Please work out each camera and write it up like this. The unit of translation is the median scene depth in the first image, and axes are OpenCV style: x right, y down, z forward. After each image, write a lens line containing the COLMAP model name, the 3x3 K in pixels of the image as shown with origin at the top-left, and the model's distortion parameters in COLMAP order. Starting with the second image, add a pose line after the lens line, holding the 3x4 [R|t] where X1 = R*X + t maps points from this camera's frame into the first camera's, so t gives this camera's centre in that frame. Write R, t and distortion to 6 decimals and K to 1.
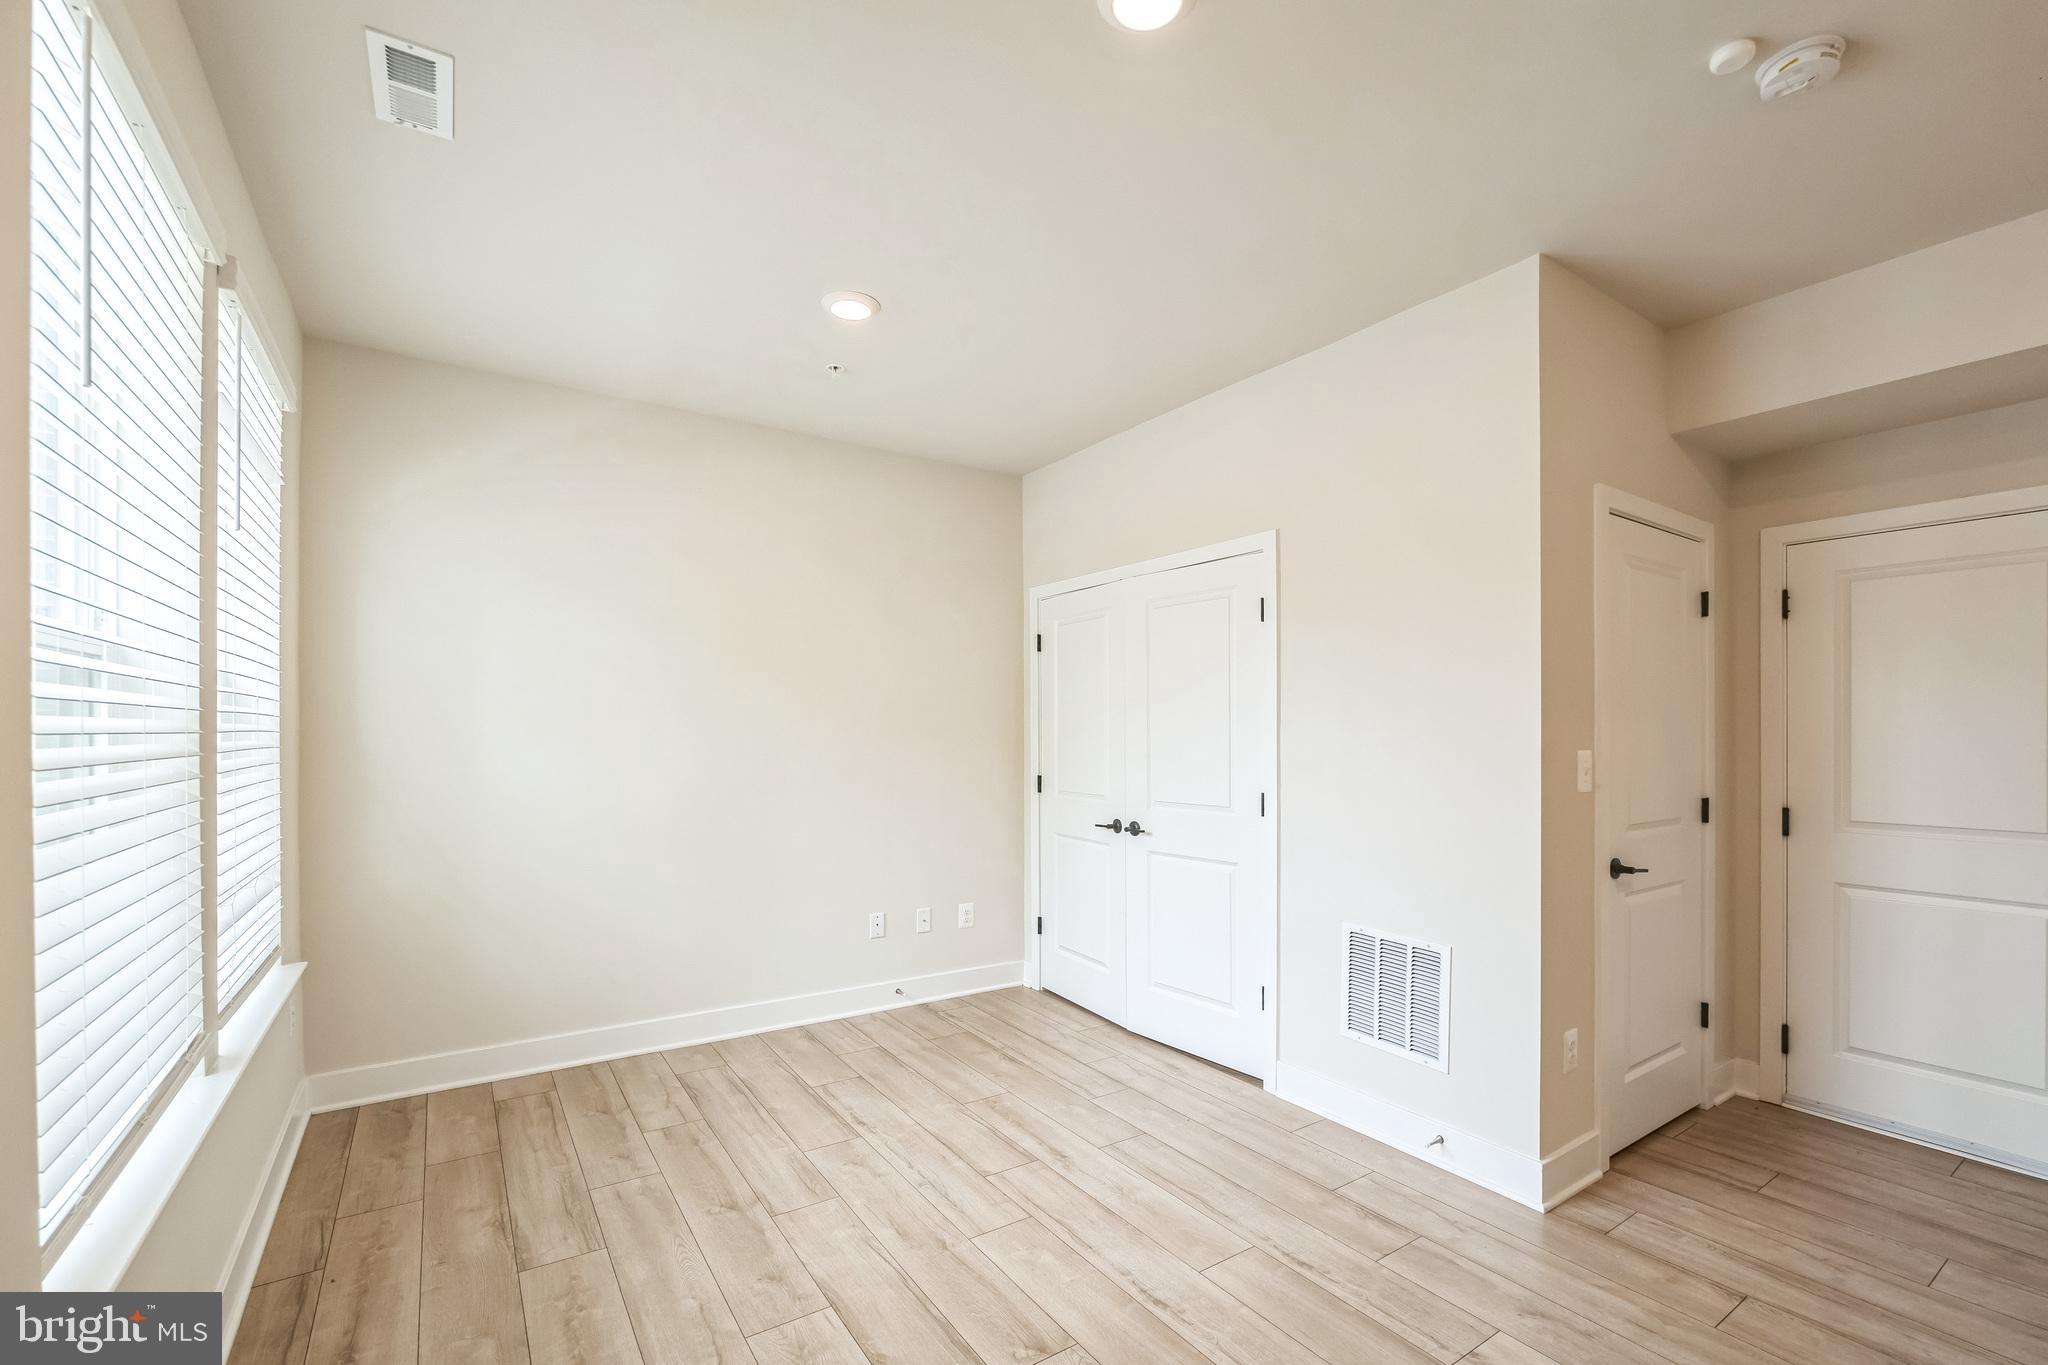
lens RADIAL K [[845.5, 0, 1018.0], [0, 845.5, 701.8], [0, 0, 1]] dist [-0.013306, 0.000159]
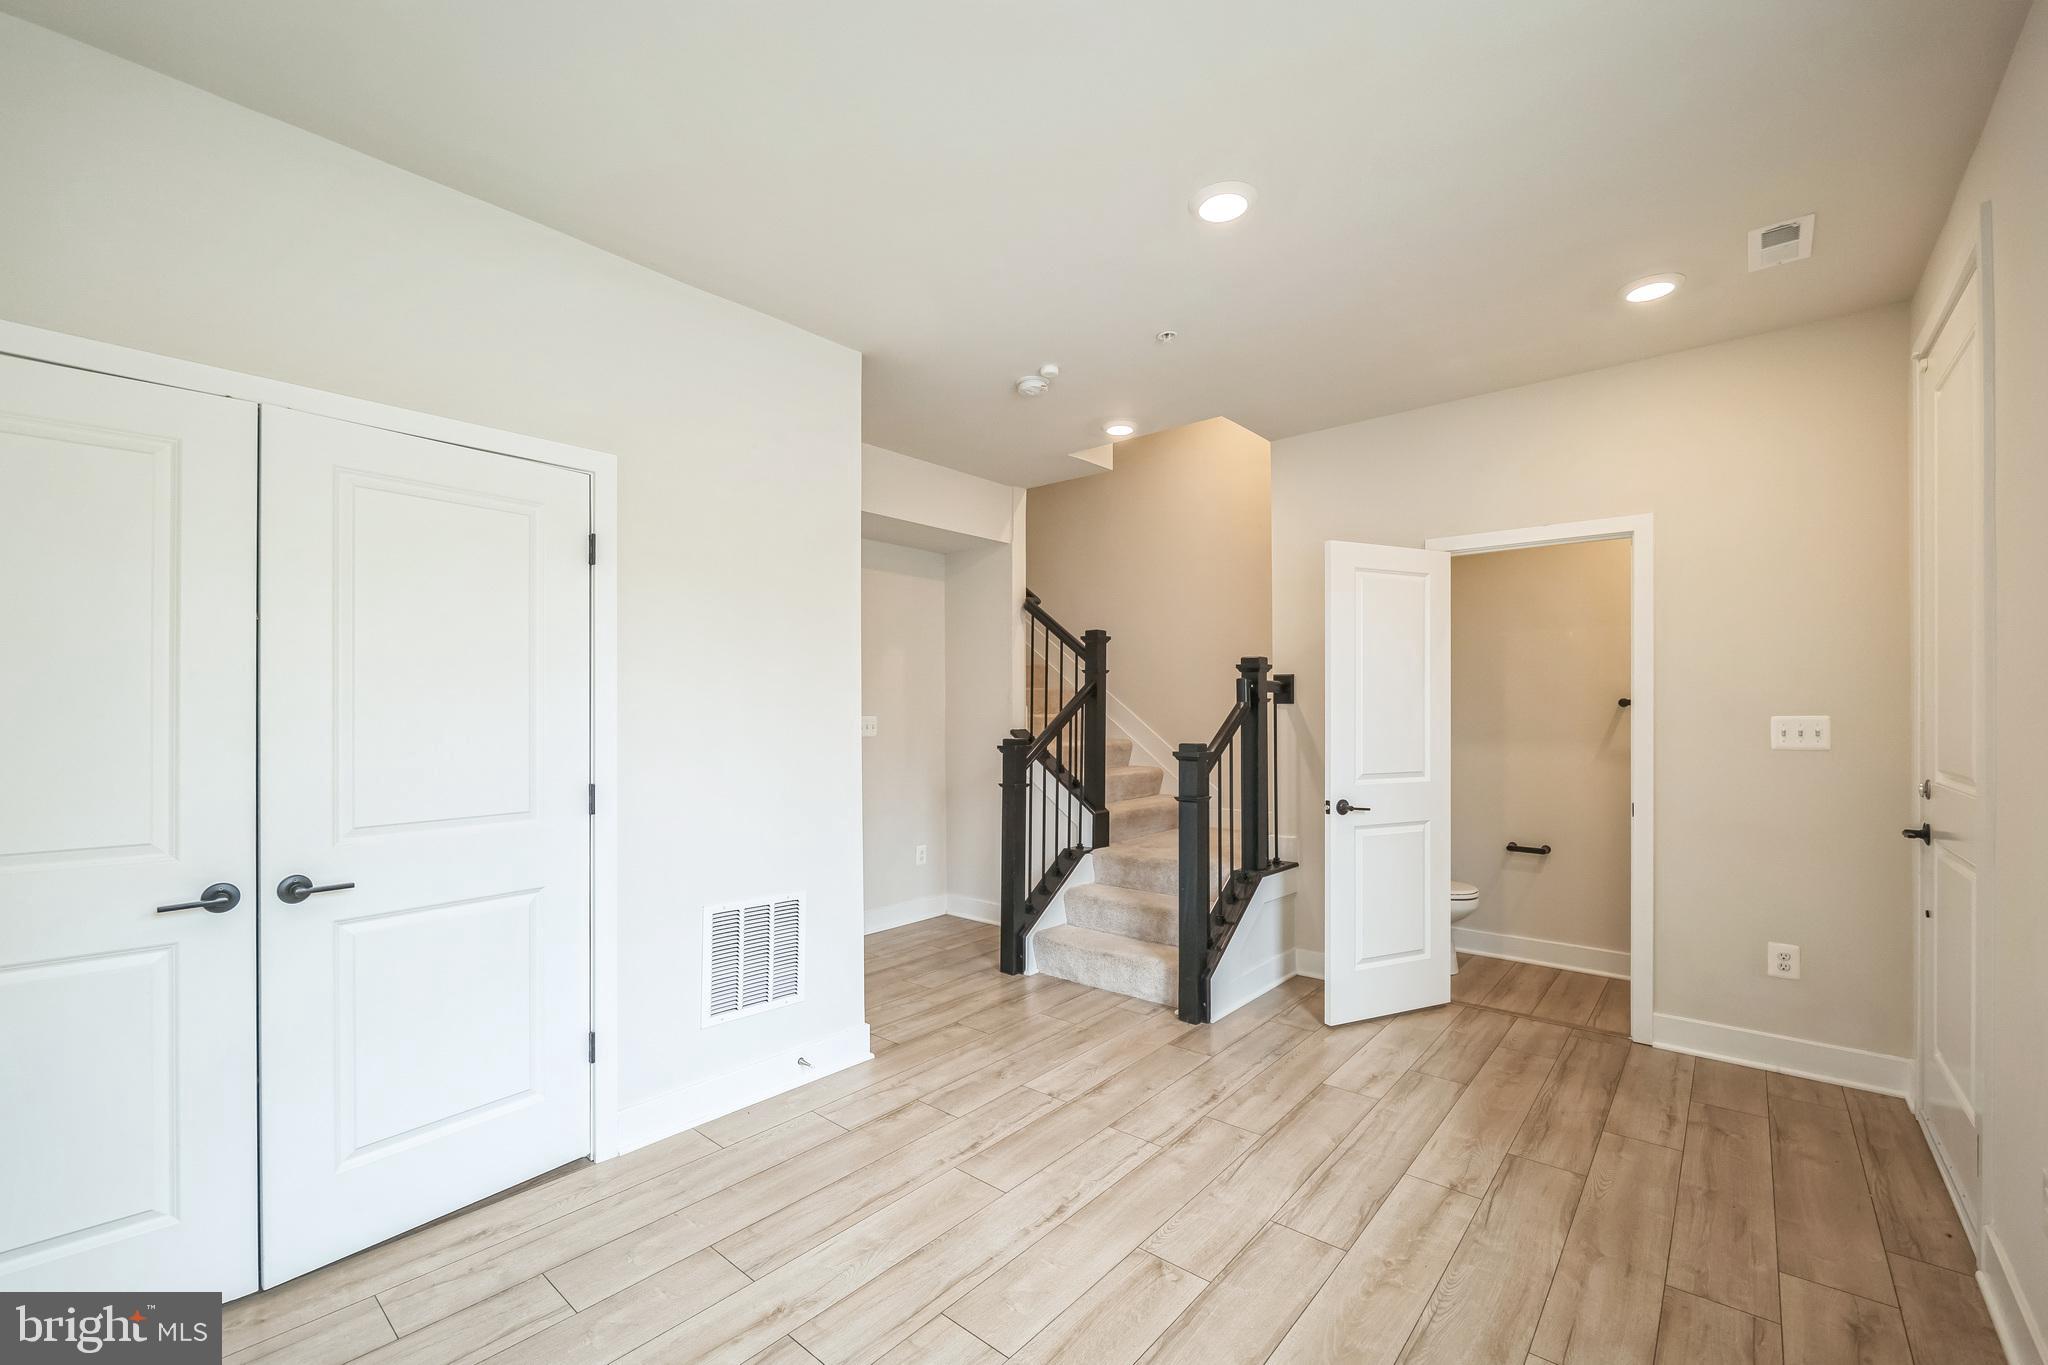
lens RADIAL K [[845.5, 0, 1018.0], [0, 845.5, 701.8], [0, 0, 1]] dist [-0.013306, 0.000159]
pose [[-0.252090, 0.006861, 0.967679, -0.659245], [-0.034164, 0.999288, -0.015986, 0.039511], [-0.967100, -0.037090, -0.251677, 0.983838]]
